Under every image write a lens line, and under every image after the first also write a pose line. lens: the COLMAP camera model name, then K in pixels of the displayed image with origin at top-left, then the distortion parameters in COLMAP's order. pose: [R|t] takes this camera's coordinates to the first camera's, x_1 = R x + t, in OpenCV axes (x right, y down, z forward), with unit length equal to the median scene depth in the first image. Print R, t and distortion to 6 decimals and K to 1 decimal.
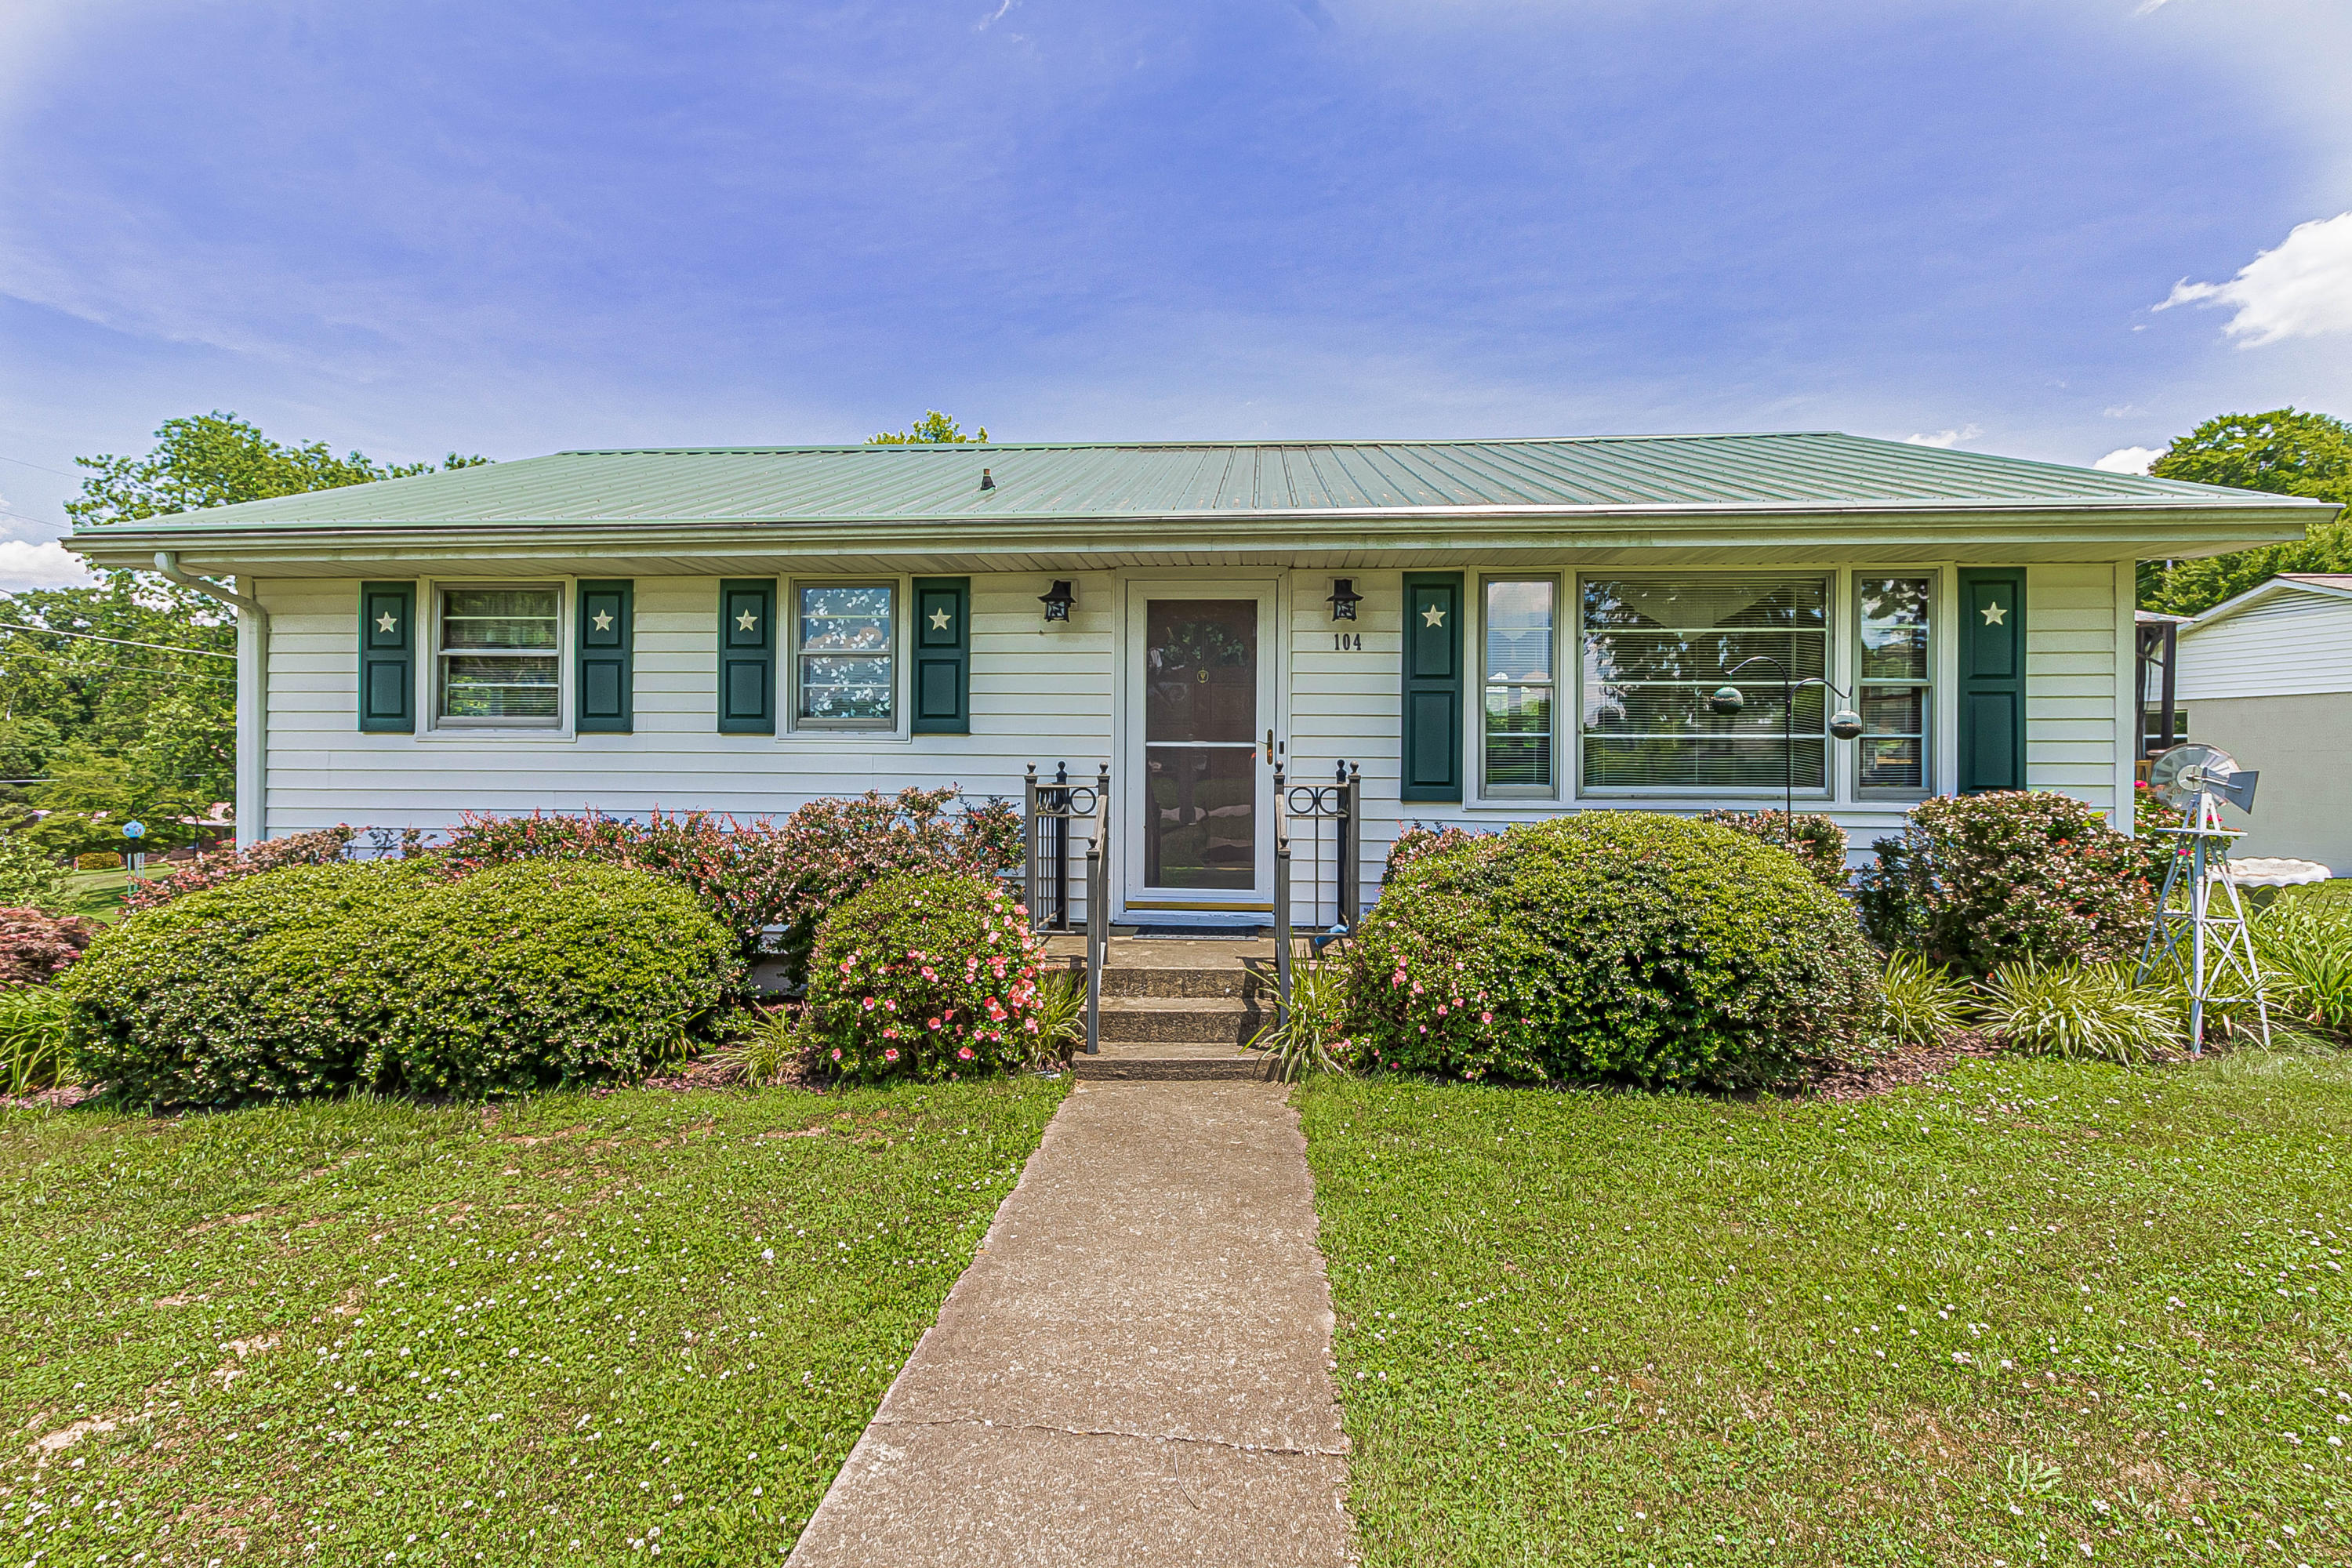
lens RADIAL K [[1079.3, 0, 1176.0], [0, 1079.3, 784.0], [0, 0, 1]] dist [0.008172, -0.000646]
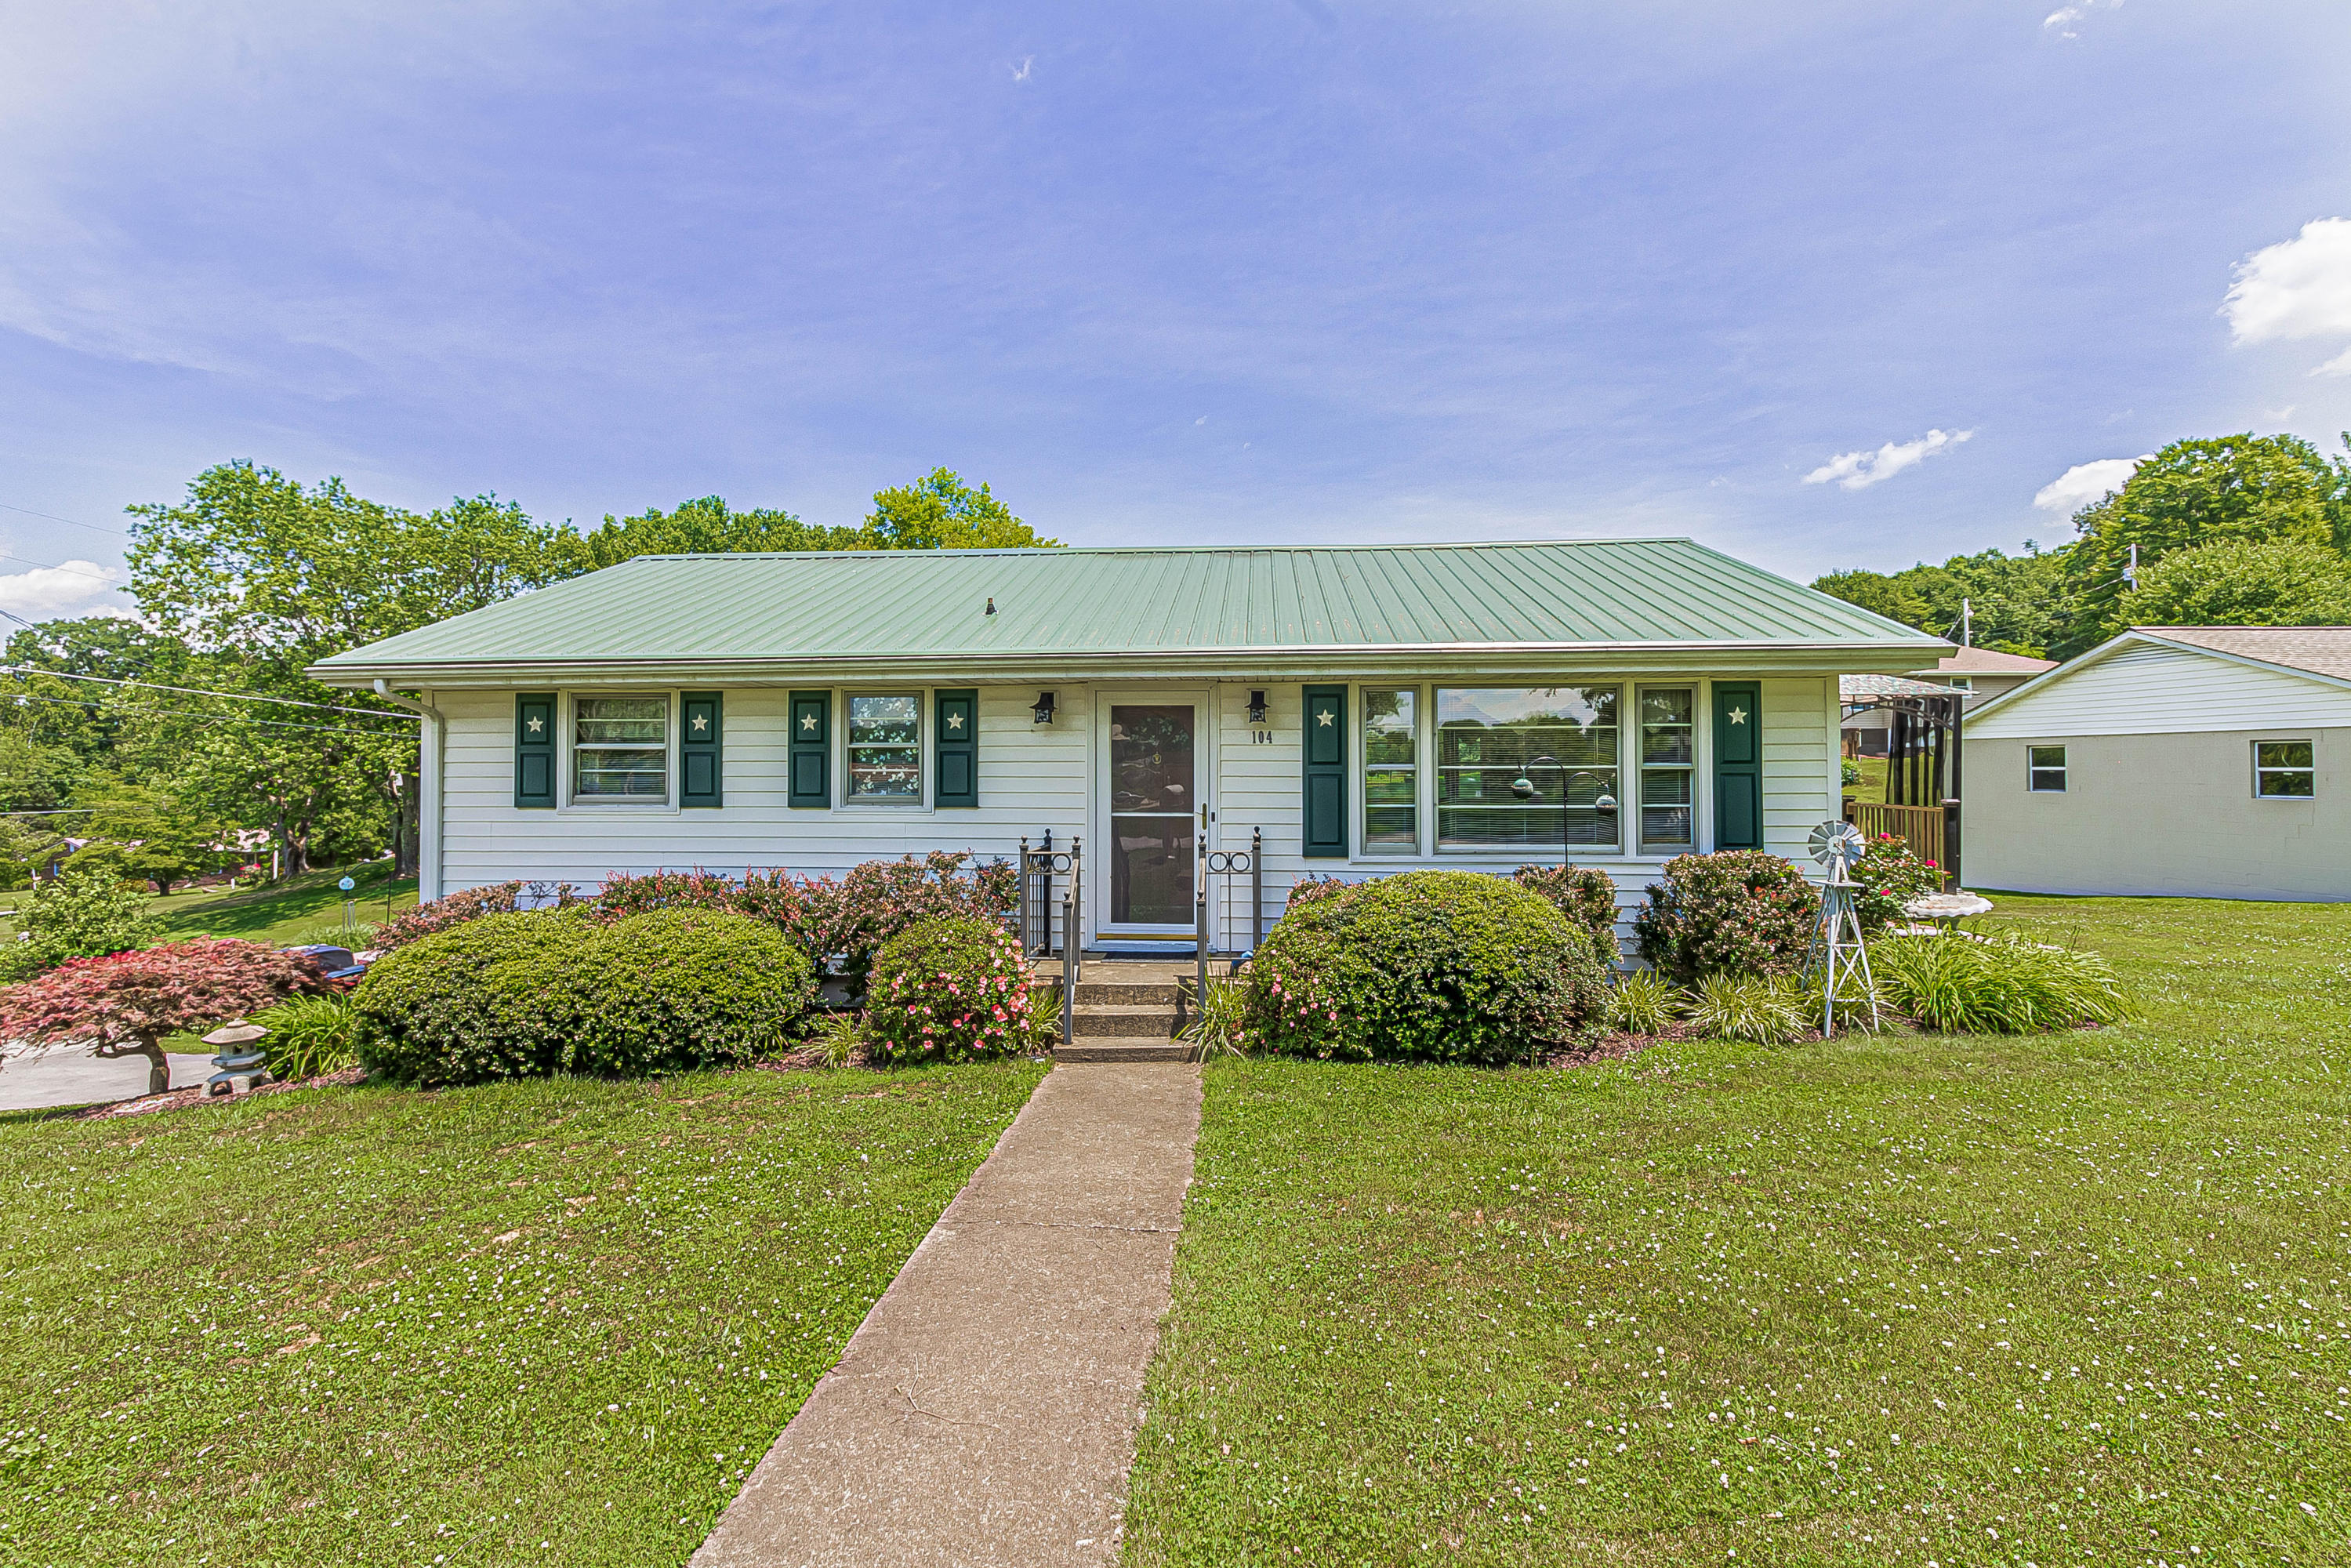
lens RADIAL K [[1092.5, 0, 1175.5], [0, 1092.5, 784.0], [0, 0, 1]] dist [0.003979, 0.001026]
pose [[0.999969, -0.007351, -0.002823, 0.073806], [0.007315, 0.999894, -0.012625, -0.076610], [0.002916, 0.012604, 0.999916, -0.458952]]
